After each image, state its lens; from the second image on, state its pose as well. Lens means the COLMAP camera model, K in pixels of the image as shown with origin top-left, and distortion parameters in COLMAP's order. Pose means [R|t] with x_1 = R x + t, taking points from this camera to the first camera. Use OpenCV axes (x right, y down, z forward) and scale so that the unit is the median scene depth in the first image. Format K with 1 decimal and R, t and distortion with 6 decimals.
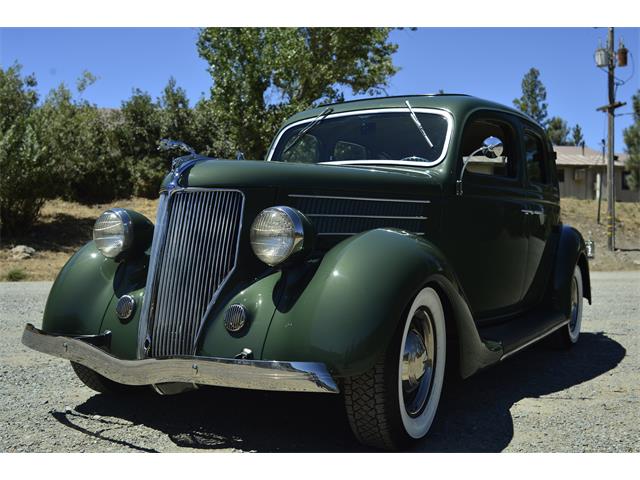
lens RADIAL K [[697.6, 0, 320.0], [0, 697.6, 240.0], [0, 0, 1]] dist [-0.099722, 0.275878]
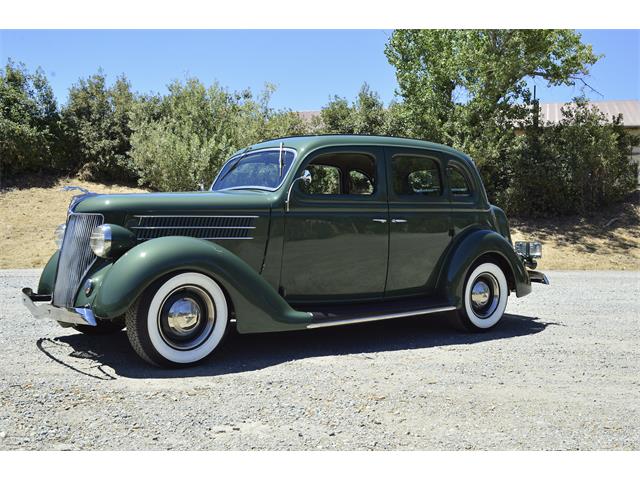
lens RADIAL K [[697.6, 0, 320.0], [0, 697.6, 240.0], [0, 0, 1]] dist [-0.099722, 0.275878]
pose [[0.939396, 0.007224, -0.342757, 0.092661], [-0.003483, 0.999927, 0.011529, -0.002615], [0.342816, -0.009636, 0.939353, -0.040654]]
